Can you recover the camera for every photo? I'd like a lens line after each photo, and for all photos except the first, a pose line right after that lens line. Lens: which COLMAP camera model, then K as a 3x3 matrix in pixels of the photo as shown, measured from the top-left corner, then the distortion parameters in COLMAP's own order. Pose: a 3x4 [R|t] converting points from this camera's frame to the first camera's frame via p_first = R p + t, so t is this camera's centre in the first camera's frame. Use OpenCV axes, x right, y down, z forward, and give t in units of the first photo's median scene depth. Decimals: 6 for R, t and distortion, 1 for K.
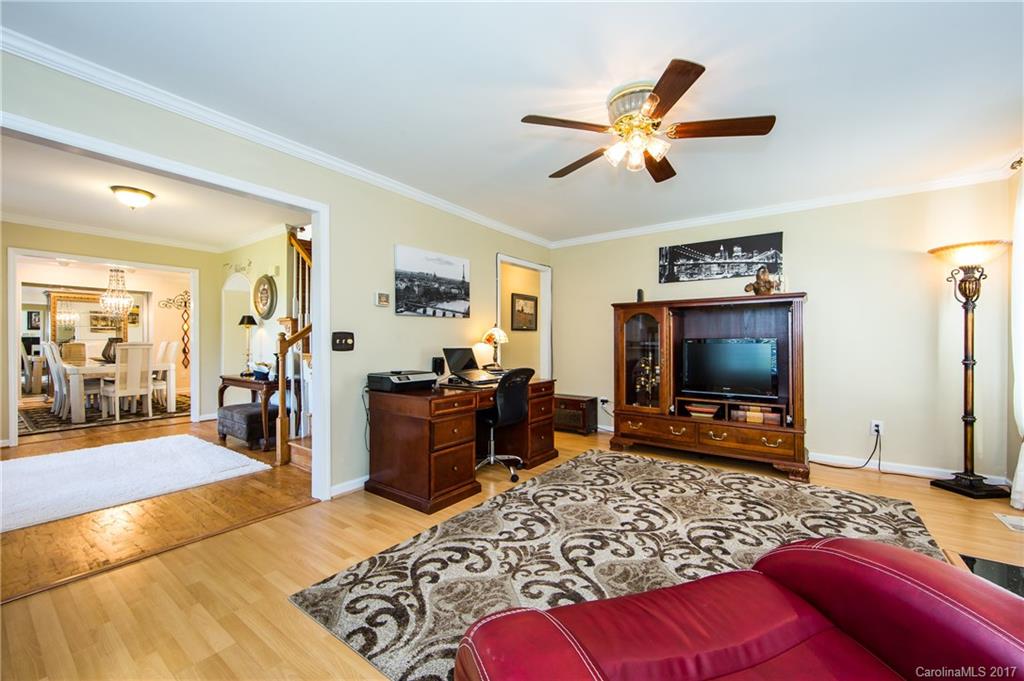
lens RADIAL K [[404.8, 0, 515.1], [0, 404.8, 340.3], [0, 0, 1]] dist [-0.001494, -0.000398]
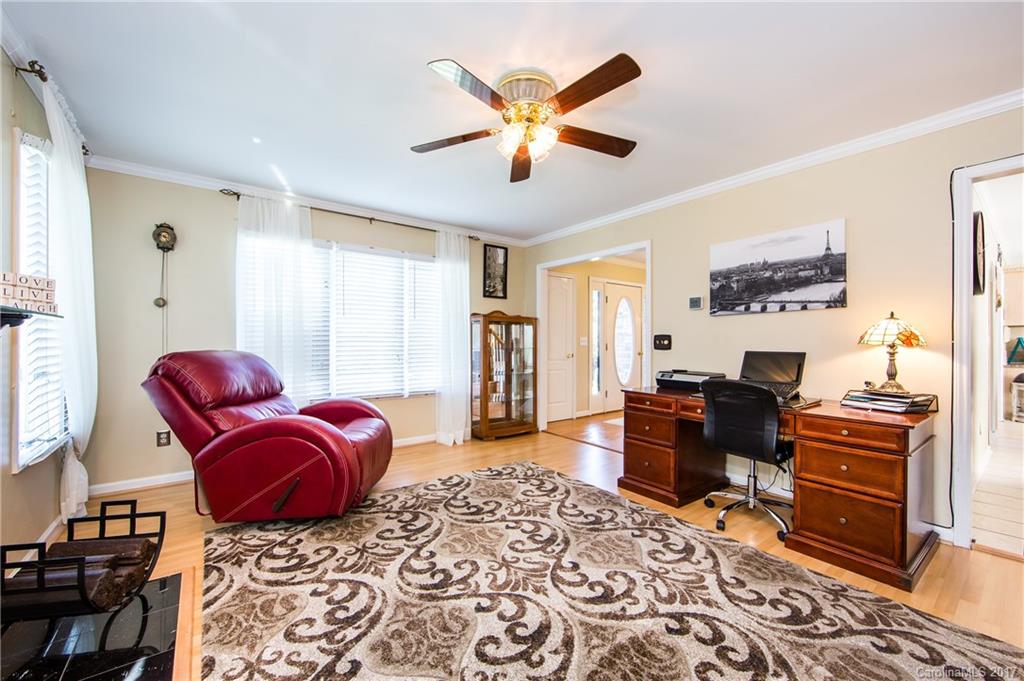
lens RADIAL K [[404.8, 0, 513.4], [0, 404.8, 340.5], [0, 0, 1]] dist [-0.001494, -0.000398]
pose [[-0.294762, -0.002642, -0.955567, 0.891273], [-0.002524, 0.999995, -0.001986, 0.001070], [0.955567, 0.001827, -0.294767, 0.914944]]
